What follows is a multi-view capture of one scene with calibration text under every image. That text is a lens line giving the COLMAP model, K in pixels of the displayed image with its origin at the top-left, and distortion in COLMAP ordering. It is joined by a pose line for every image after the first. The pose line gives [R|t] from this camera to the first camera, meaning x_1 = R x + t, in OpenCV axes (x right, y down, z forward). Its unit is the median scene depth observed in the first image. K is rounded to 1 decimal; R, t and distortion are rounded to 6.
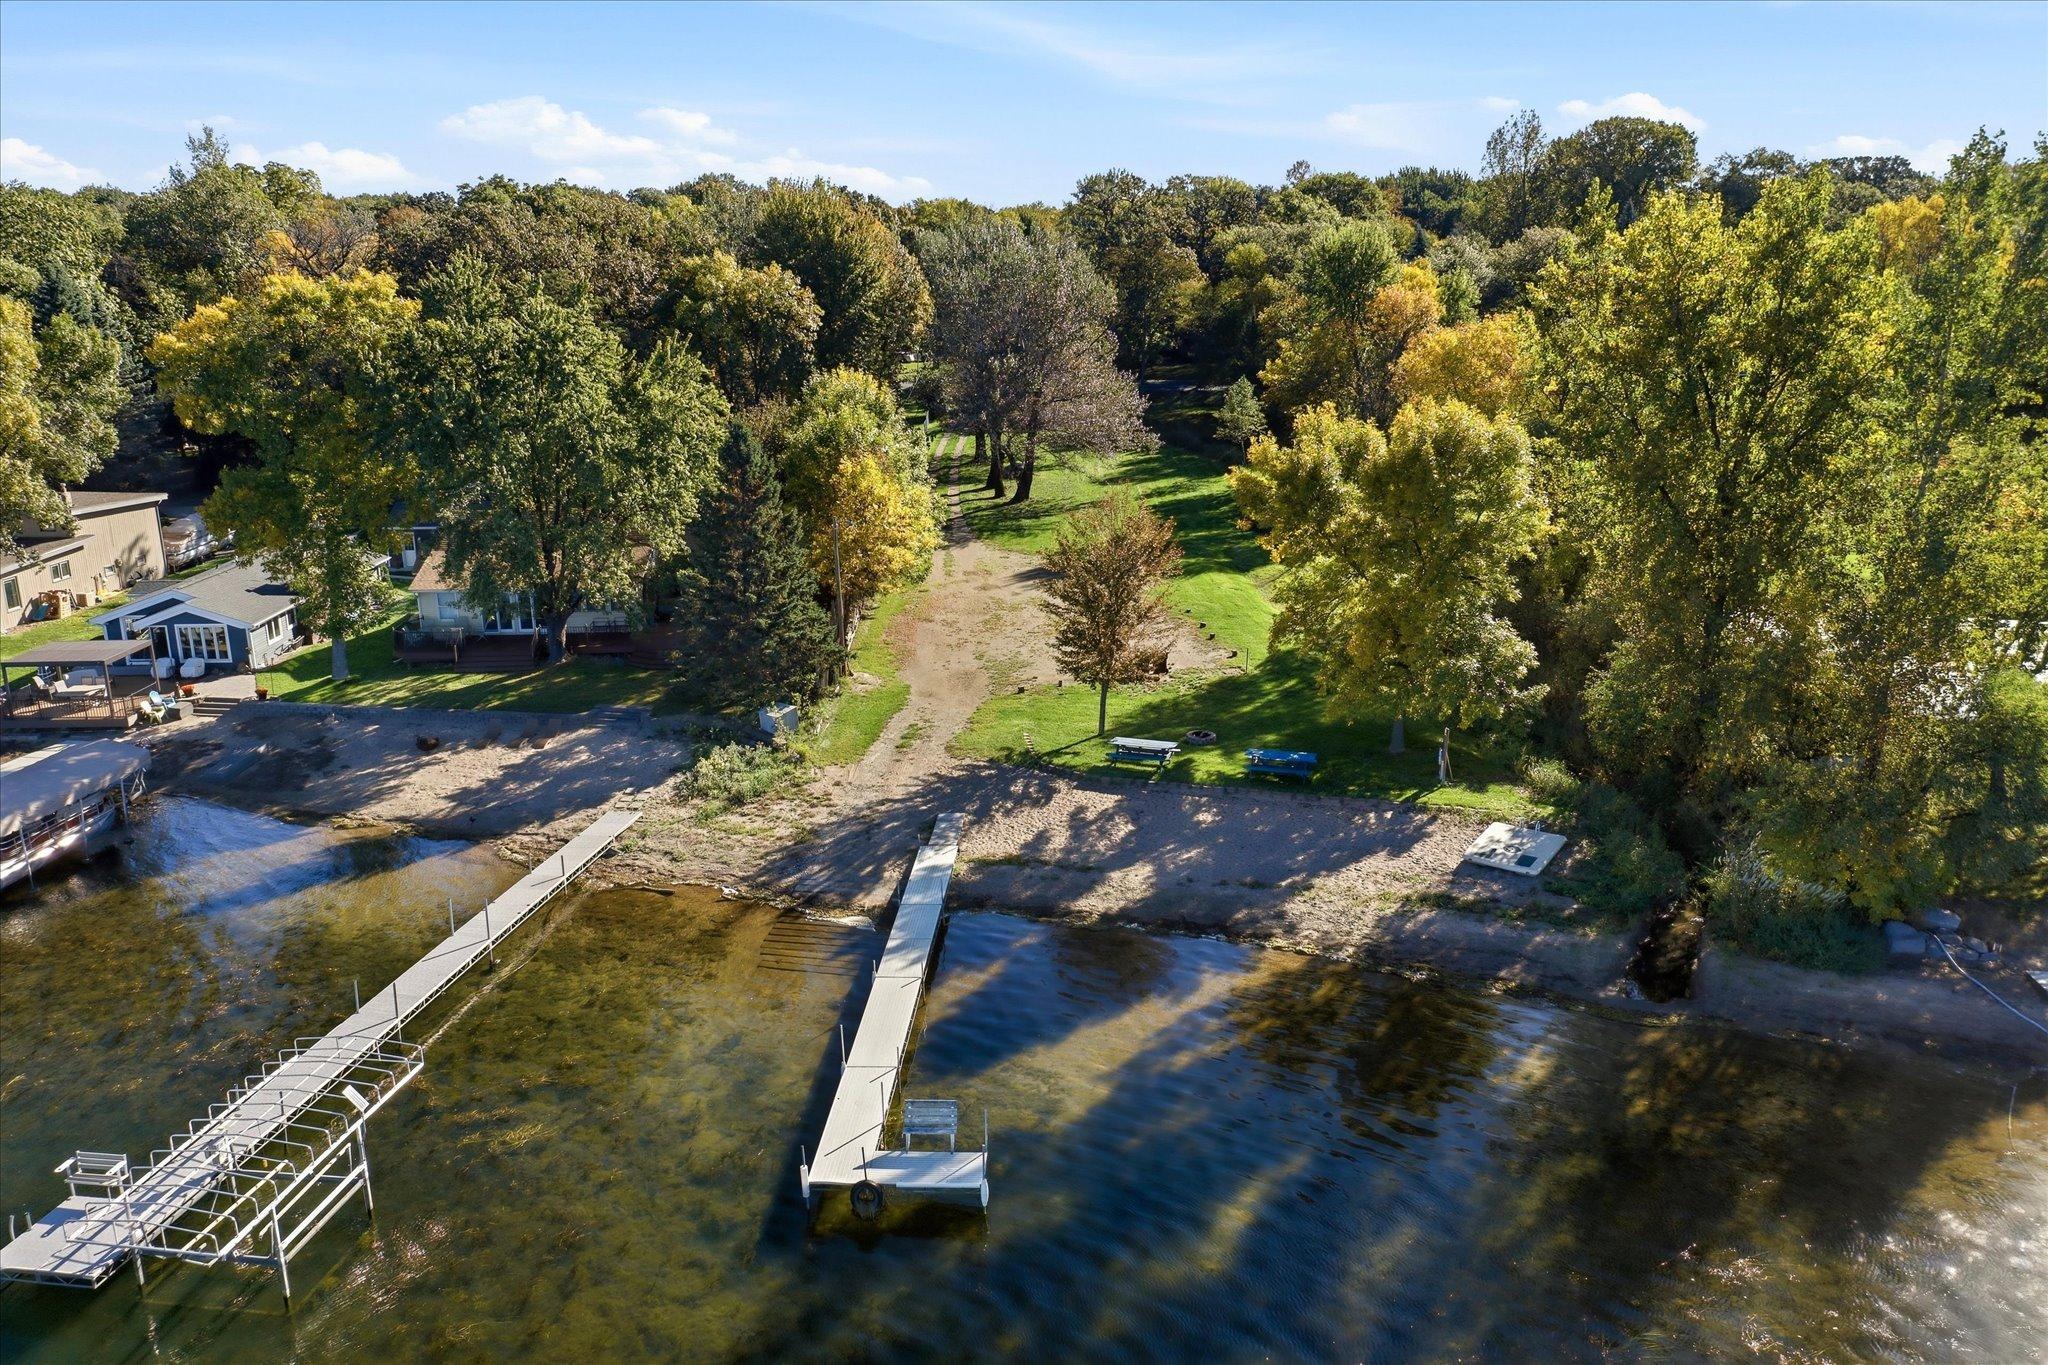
lens RADIAL K [[1618.8, 0, 1024.0], [0, 1618.8, 682.5], [0, 0, 1]] dist [0.001339, 0.003160]
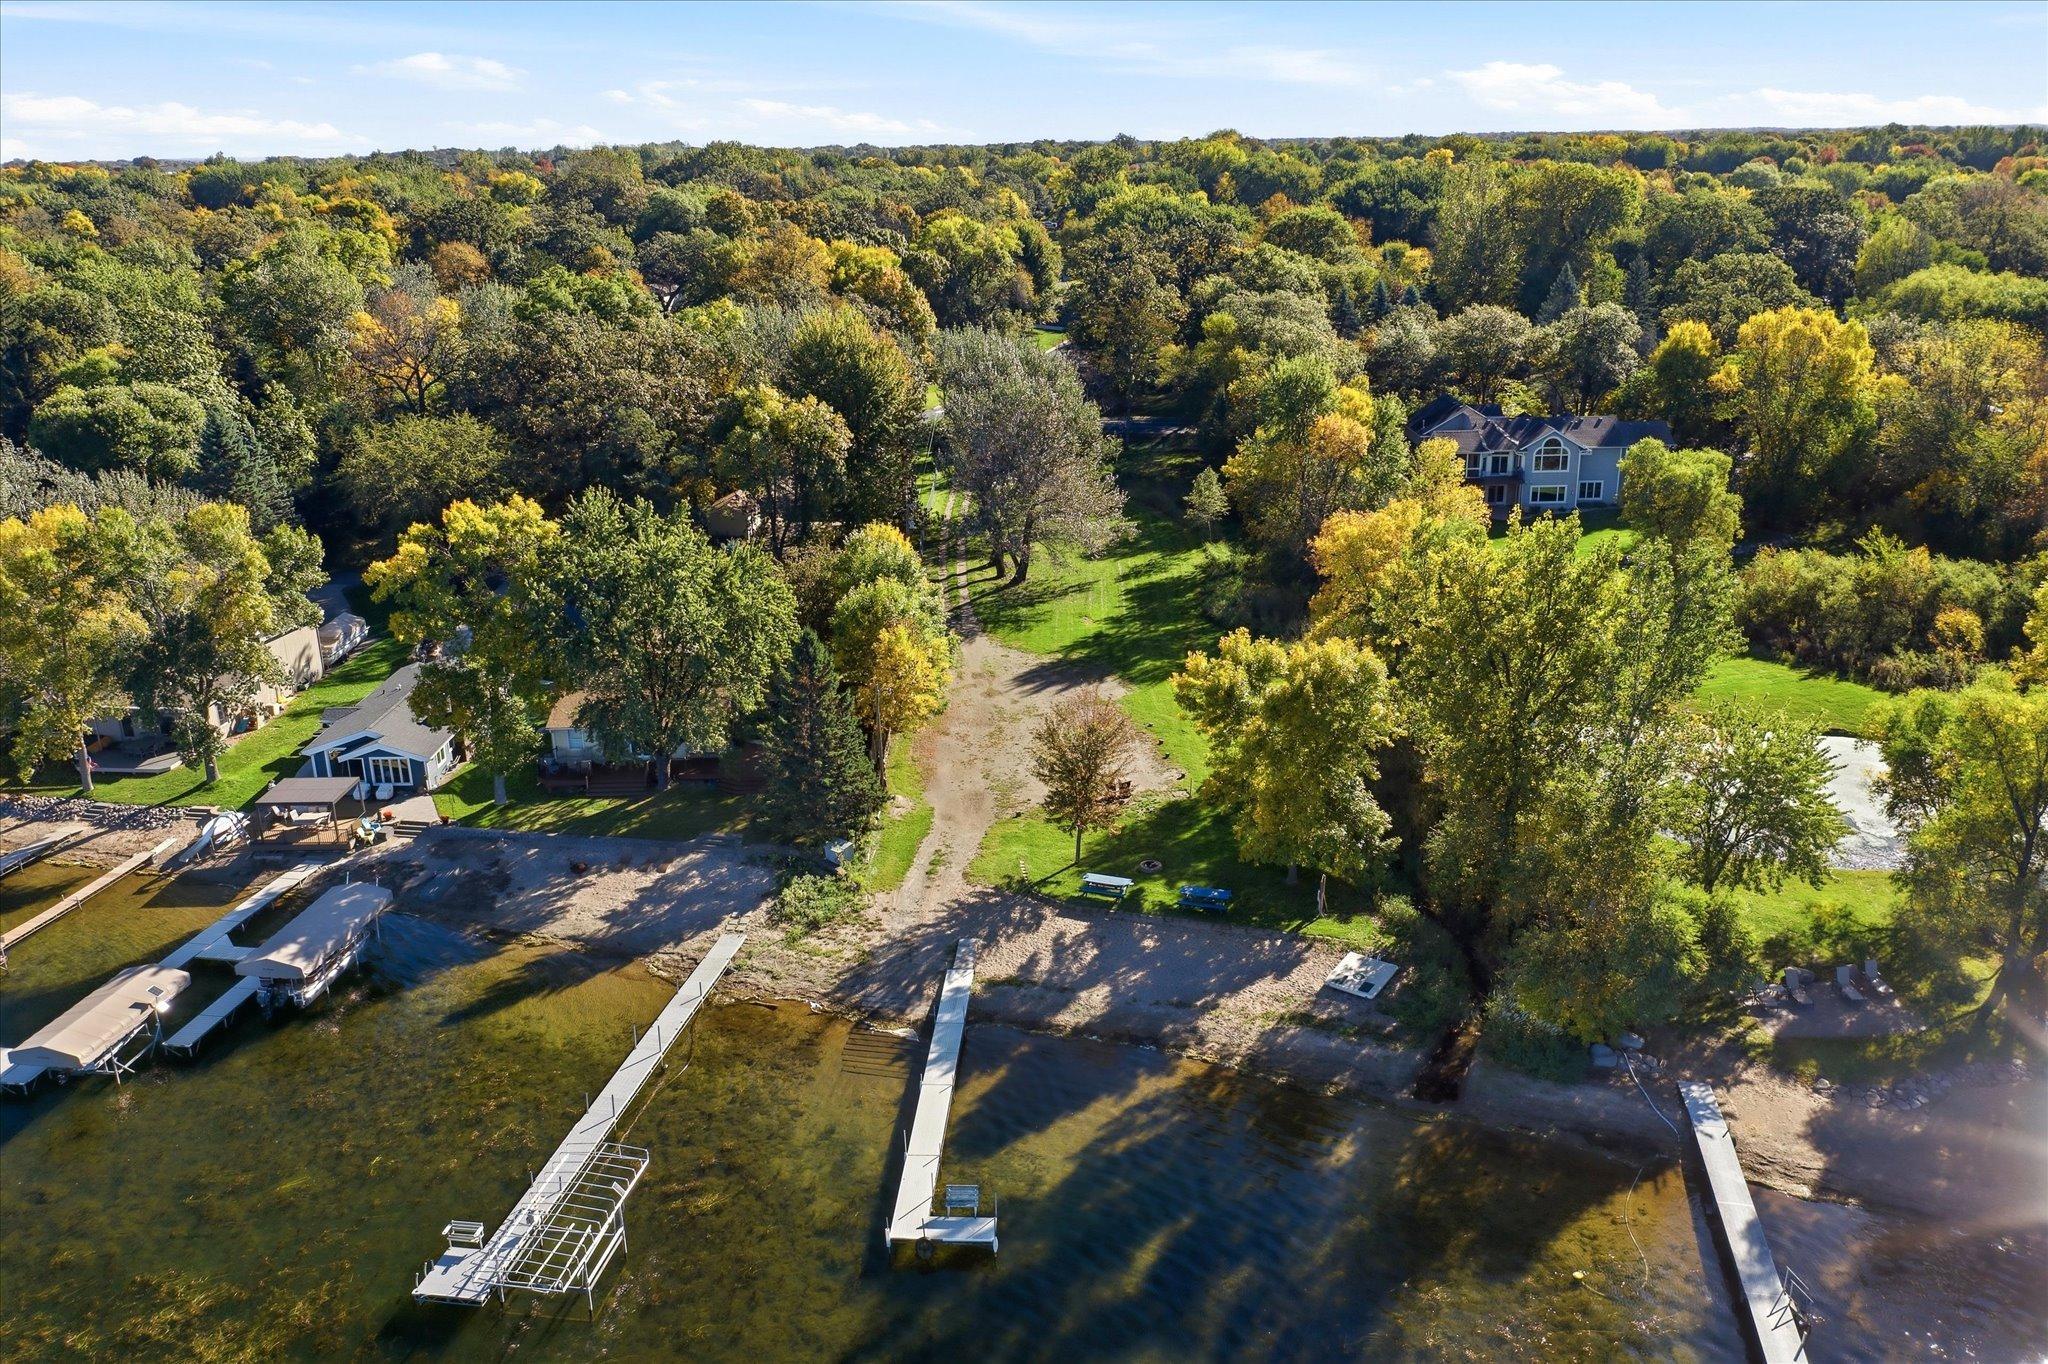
lens RADIAL K [[1618.8, 0, 1024.0], [0, 1618.8, 682.0], [0, 0, 1]] dist [0.001339, 0.003160]
pose [[1.000000, -0.000771, 0.000086, 0.003257], [0.000765, 0.998573, 0.053401, -0.210896], [-0.000128, -0.053401, 0.998573, -0.379844]]
